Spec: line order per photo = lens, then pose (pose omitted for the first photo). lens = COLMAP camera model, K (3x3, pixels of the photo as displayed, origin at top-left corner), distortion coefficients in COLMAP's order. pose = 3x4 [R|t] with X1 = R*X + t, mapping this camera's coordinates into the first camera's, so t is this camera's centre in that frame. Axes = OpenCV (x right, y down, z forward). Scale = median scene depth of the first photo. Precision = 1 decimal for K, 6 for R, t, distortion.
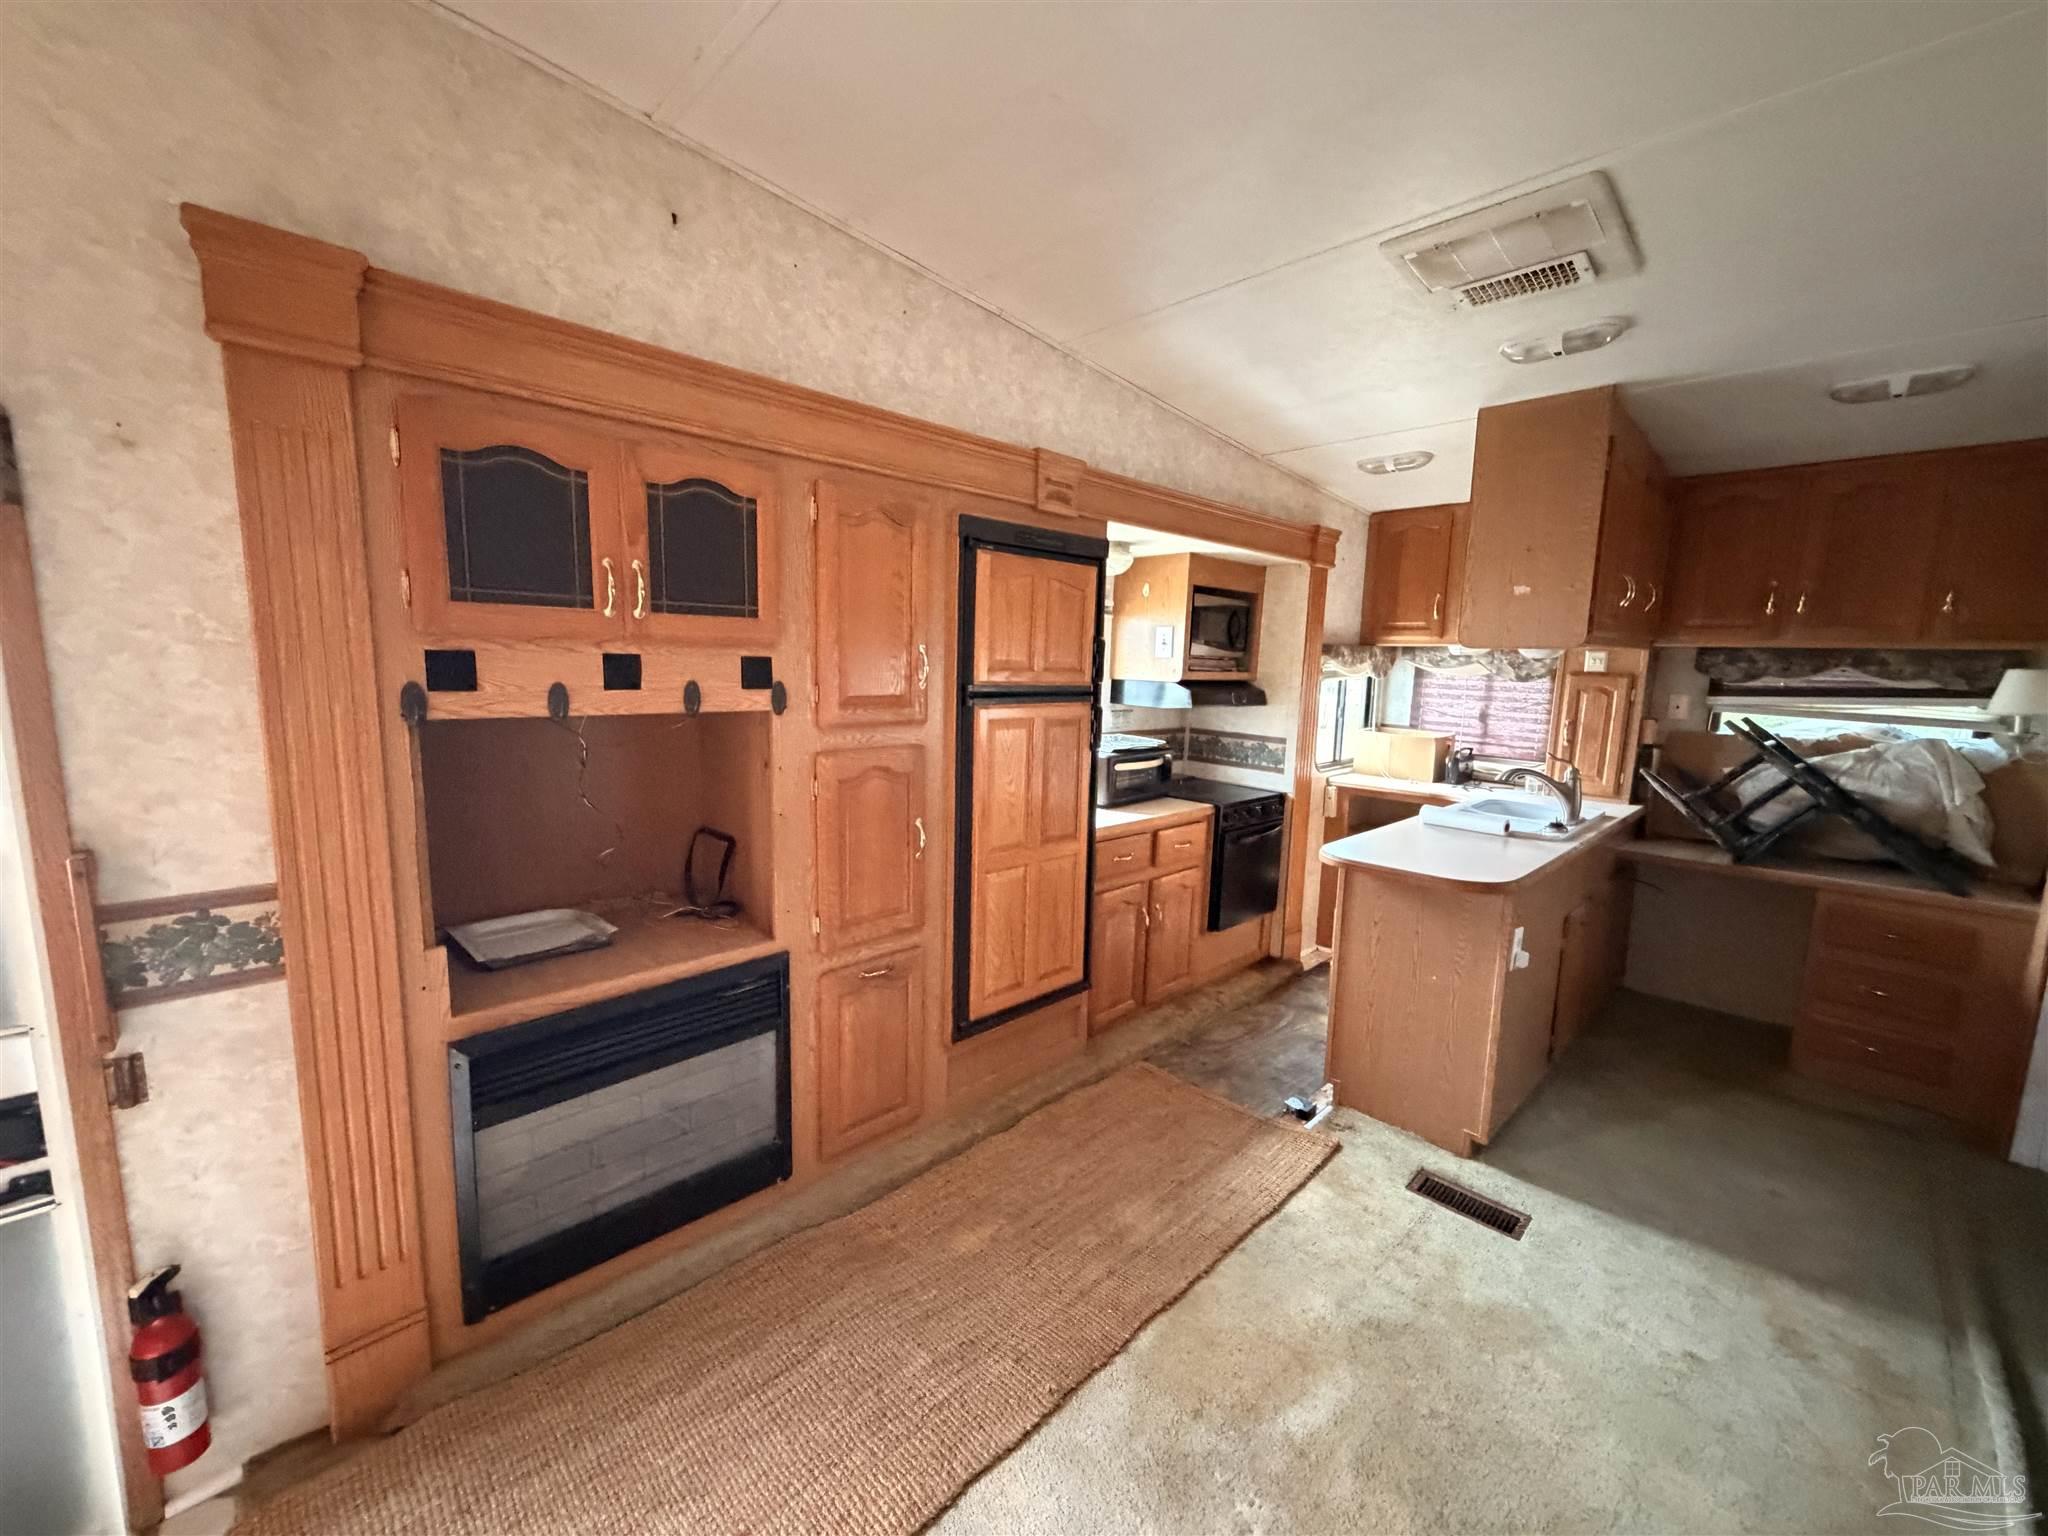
lens RADIAL K [[817.1, 0, 1019.1], [0, 817.1, 773.6], [0, 0, 1]] dist [0.000599, -0.000194]
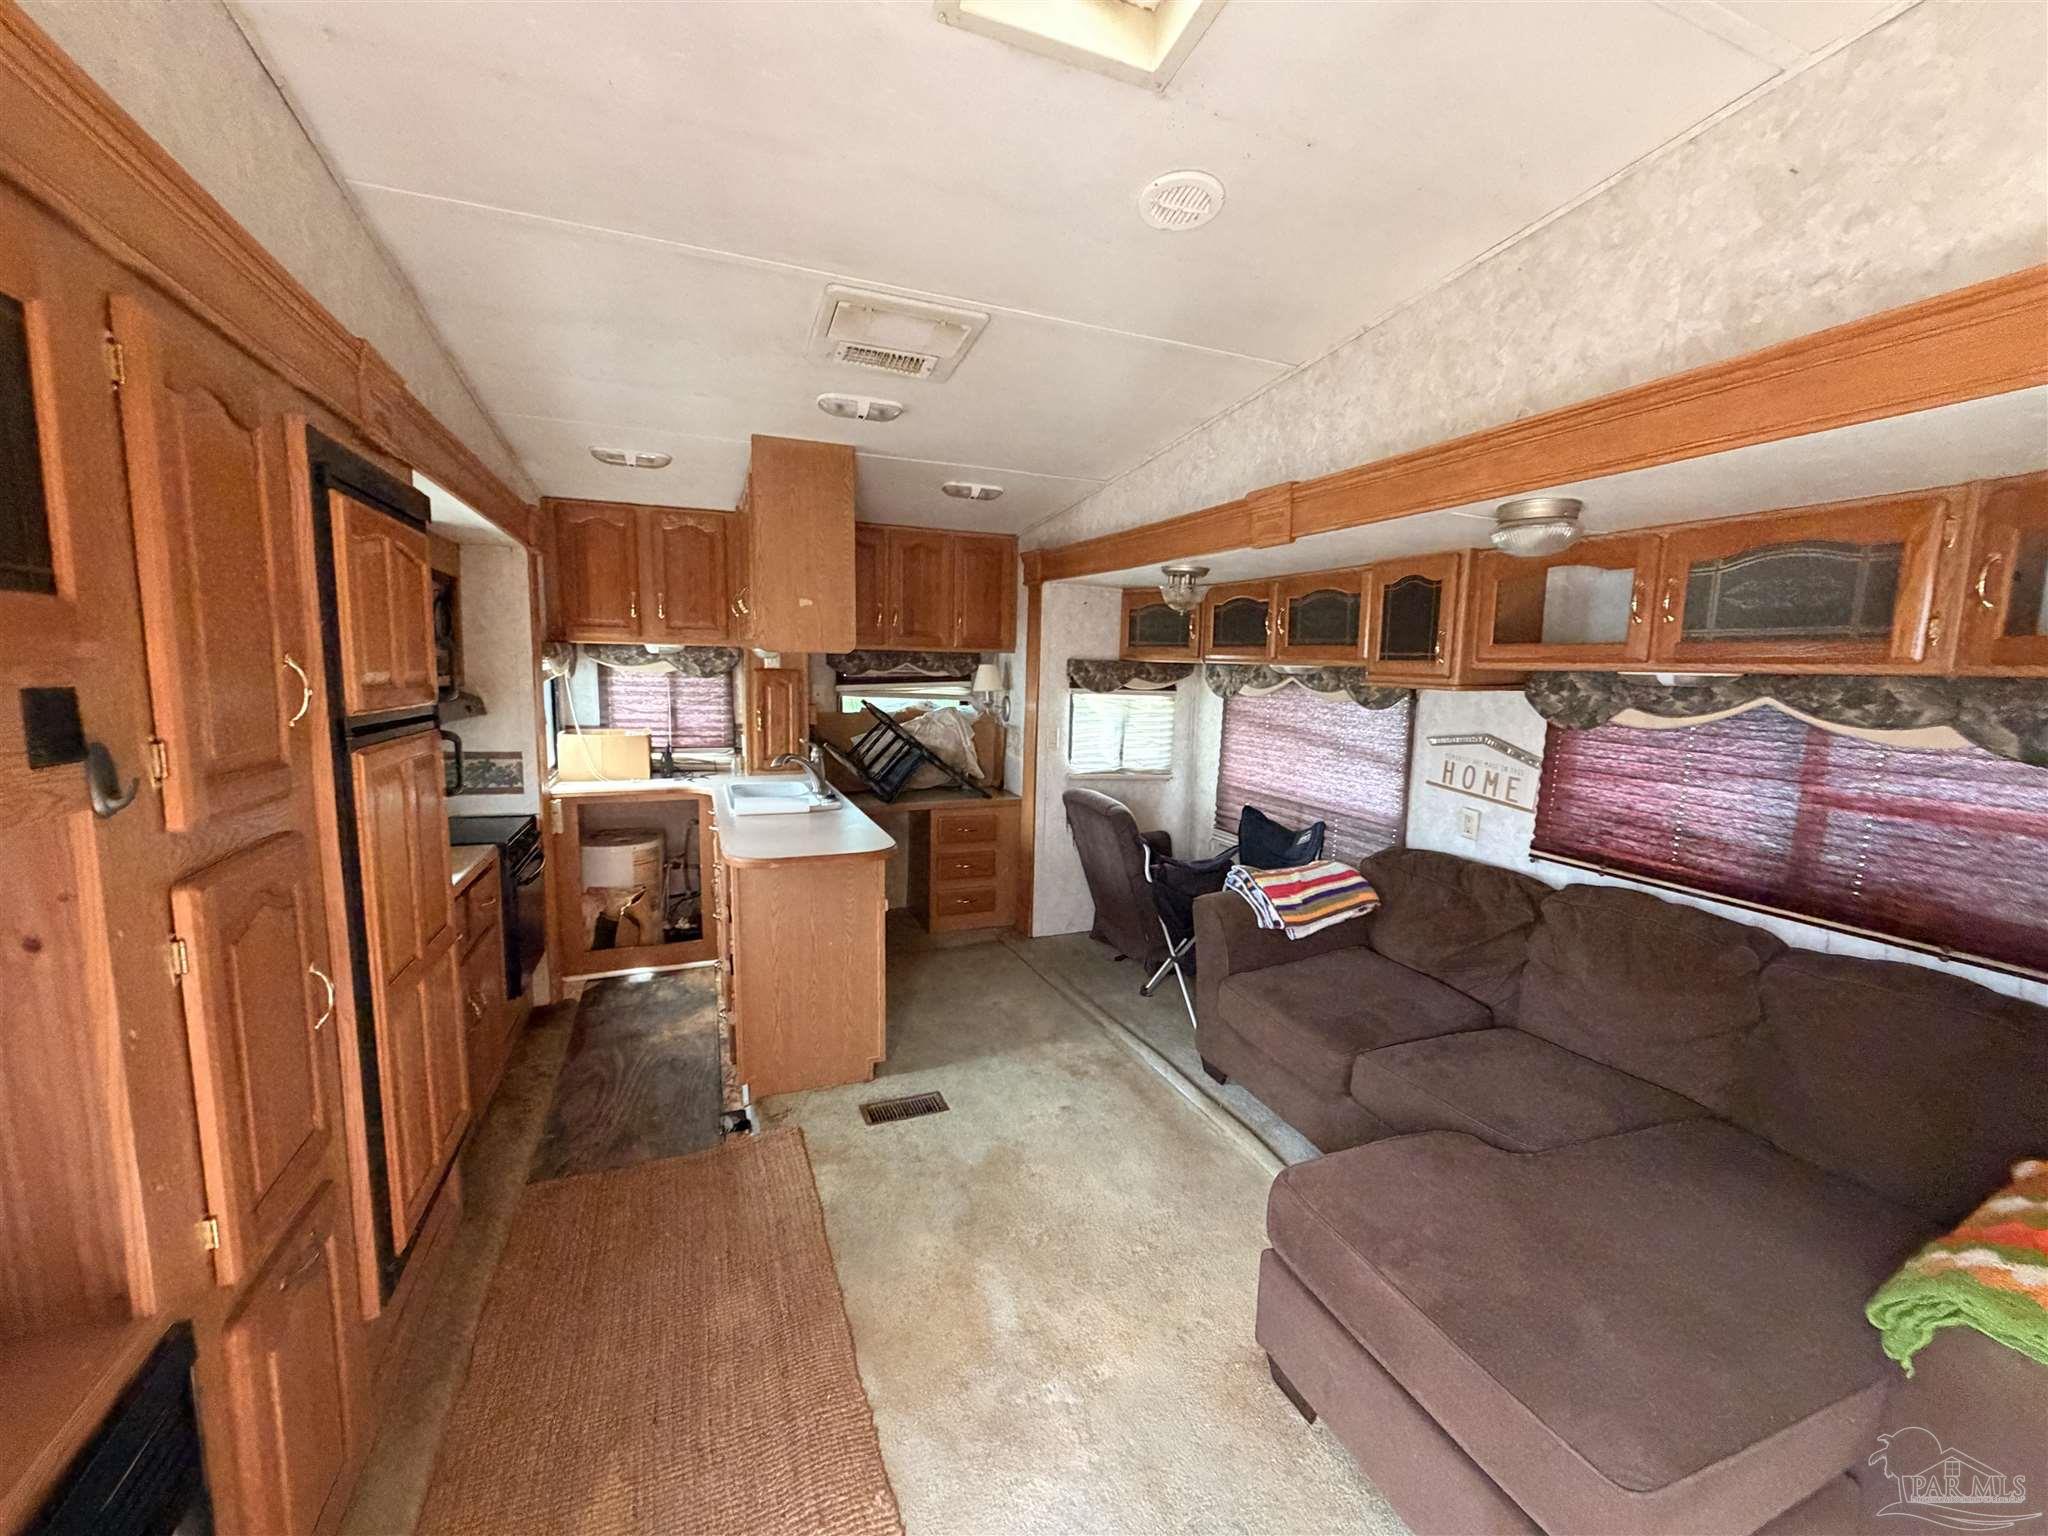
lens RADIAL K [[817.1, 0, 1019.1], [0, 817.1, 773.6], [0, 0, 1]] dist [0.000599, -0.000194]
pose [[0.372095, -0.135795, 0.918207, -0.319795], [0.120498, 0.987936, 0.097277, -0.049602], [-0.920340, 0.074446, 0.383969, 0.239066]]
